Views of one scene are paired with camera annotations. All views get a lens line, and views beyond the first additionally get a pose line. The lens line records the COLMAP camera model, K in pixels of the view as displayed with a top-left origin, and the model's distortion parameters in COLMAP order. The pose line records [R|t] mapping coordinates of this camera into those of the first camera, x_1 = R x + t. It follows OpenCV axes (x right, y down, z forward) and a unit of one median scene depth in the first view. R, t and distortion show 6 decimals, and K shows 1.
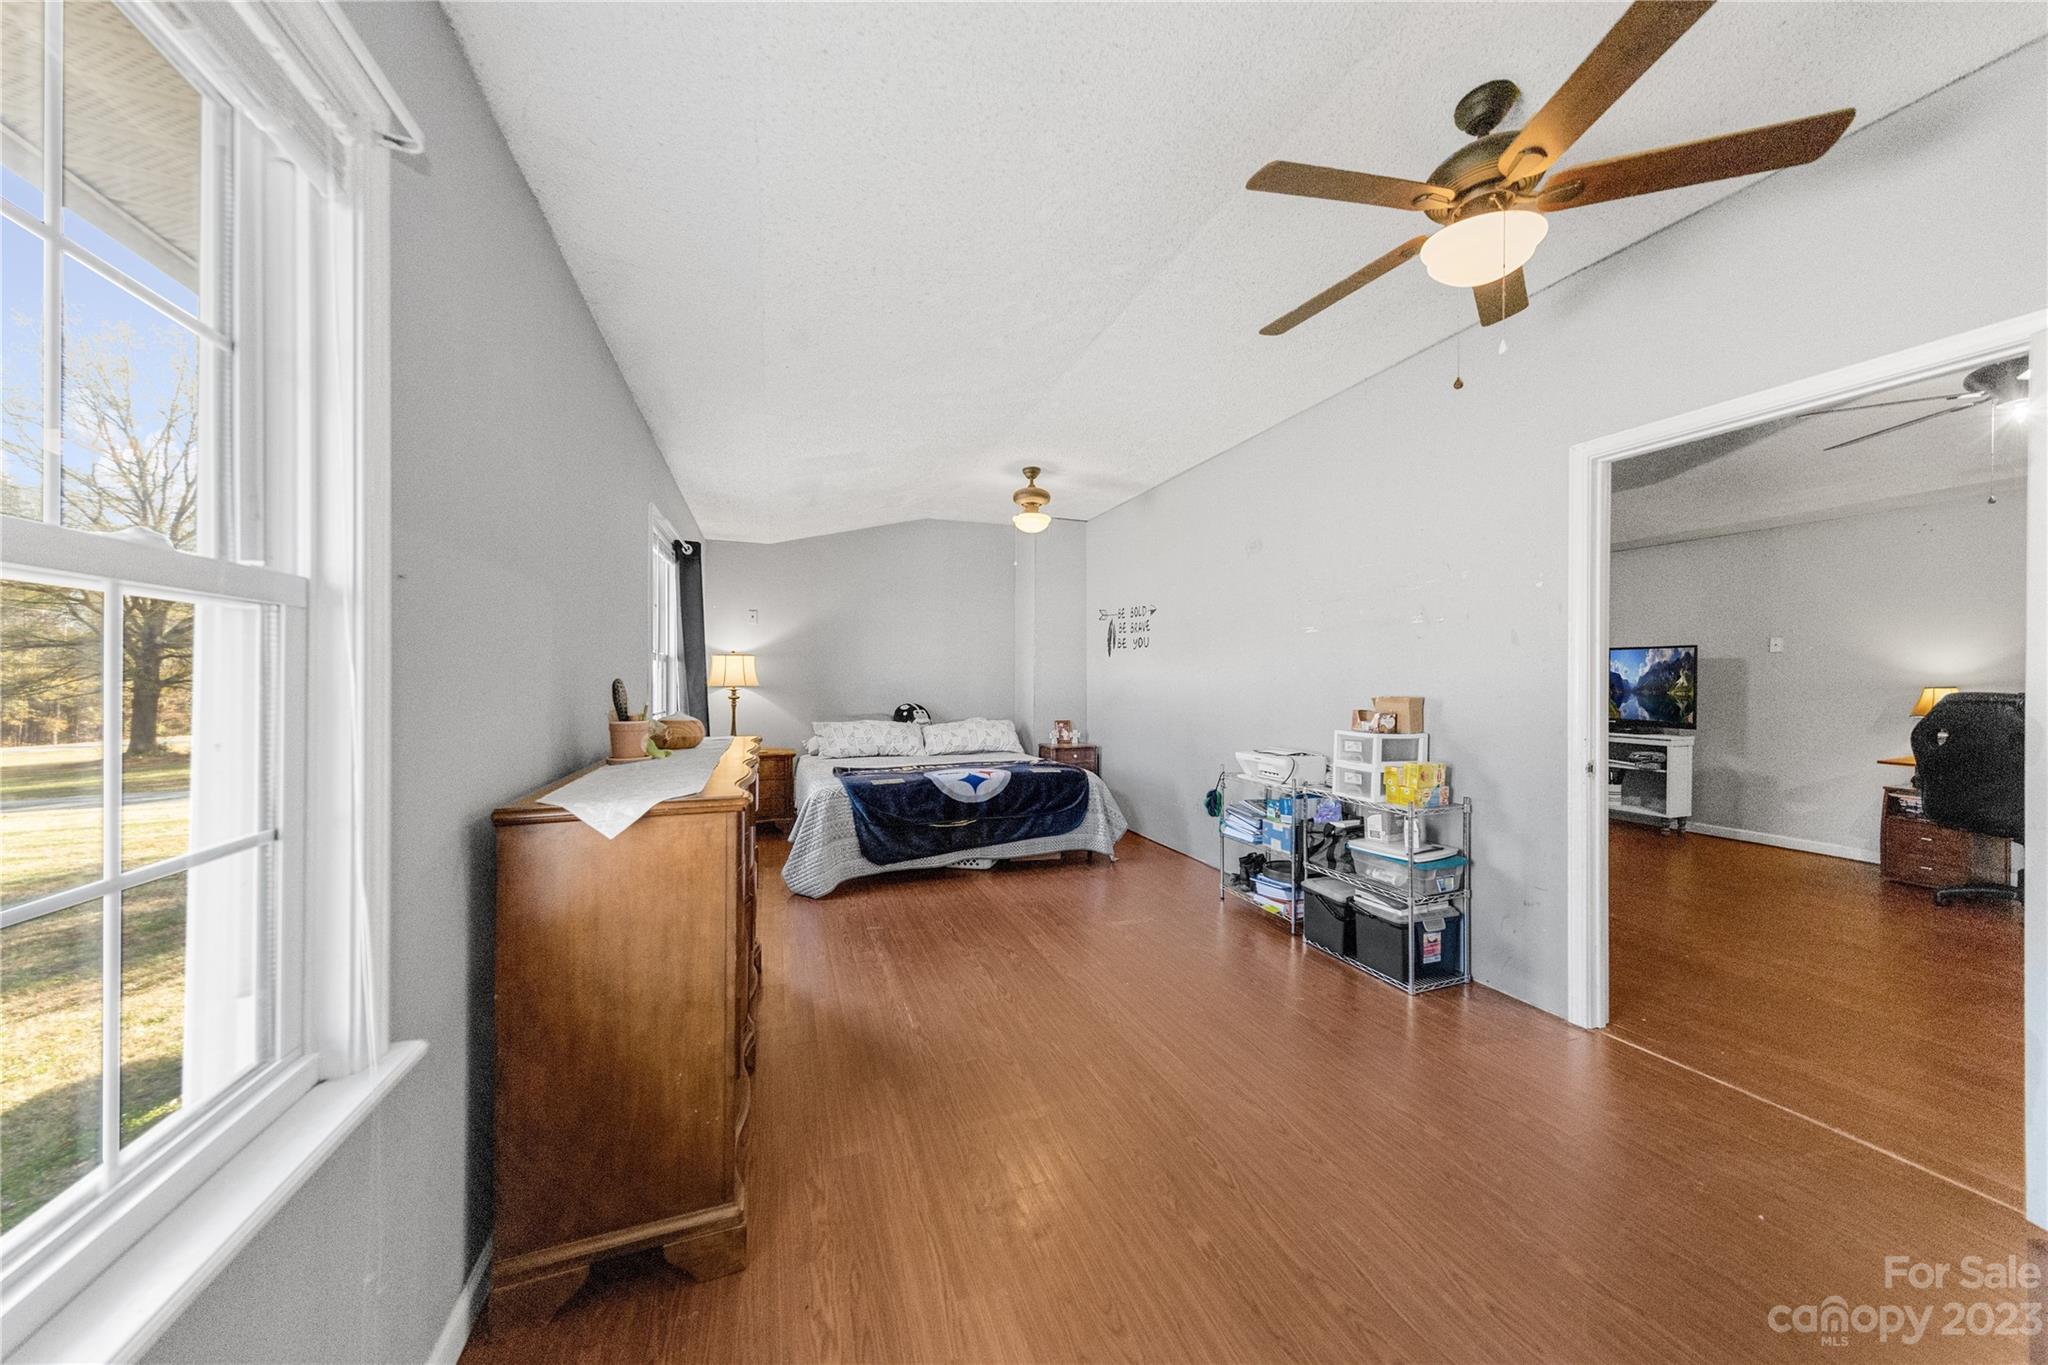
lens RADIAL K [[660.4, 0, 1024.0], [0, 660.4, 682.5], [0, 0, 1]] dist [0.004544, 0.000048]
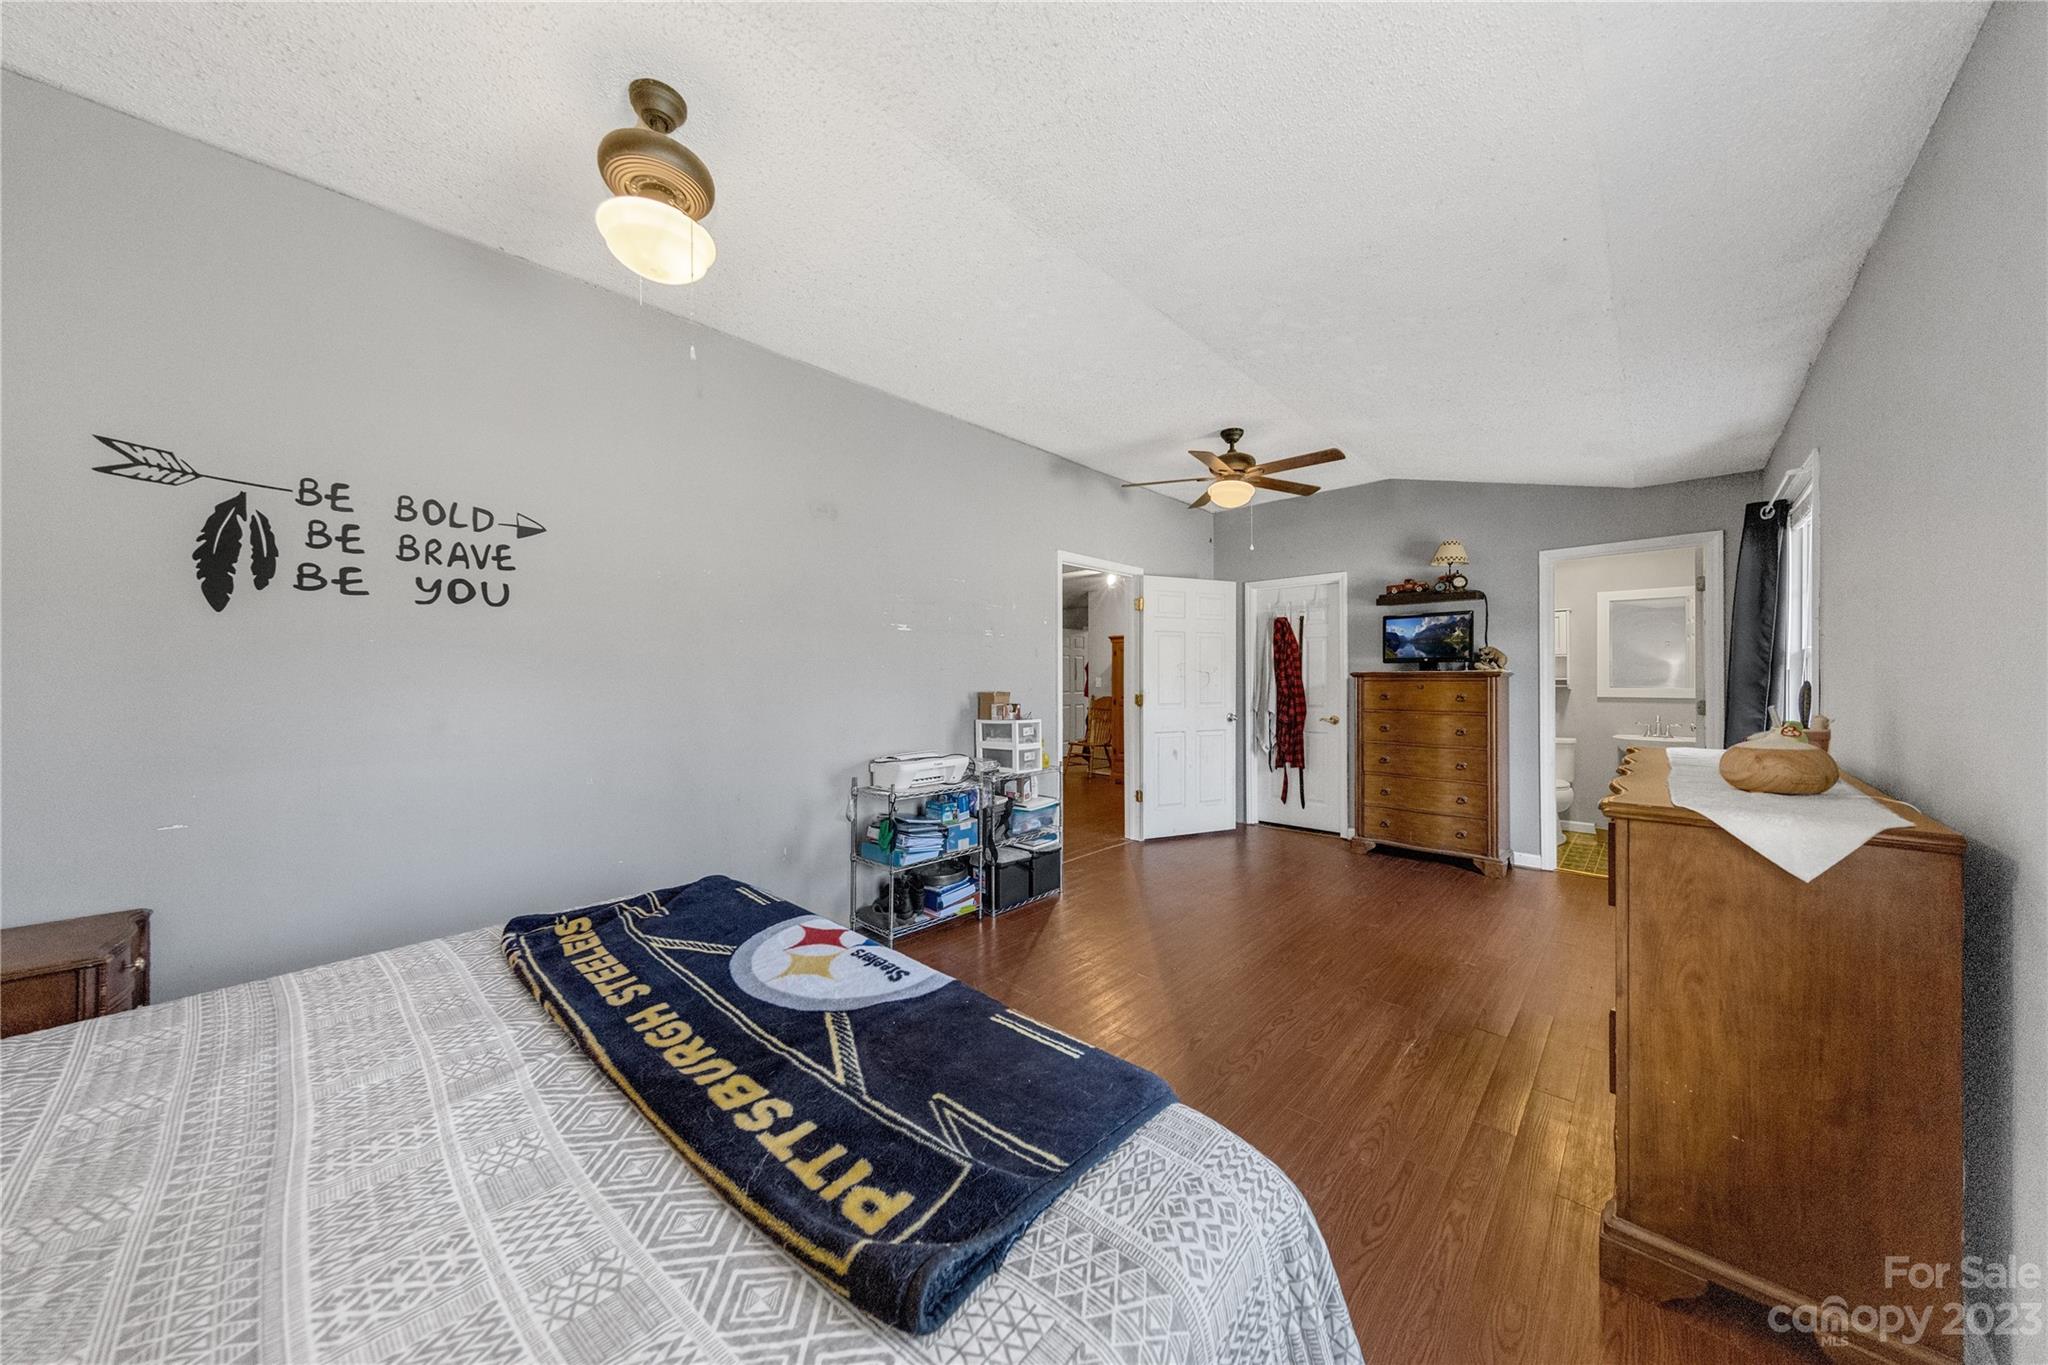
lens RADIAL K [[660.4, 0, 1024.0], [0, 660.4, 682.5], [0, 0, 1]] dist [0.004544, 0.000048]
pose [[-0.424379, -0.005217, 0.905470, -0.530442], [0.005188, 0.999953, 0.008193, -0.005996], [-0.905470, 0.008174, -0.424332, 1.271466]]
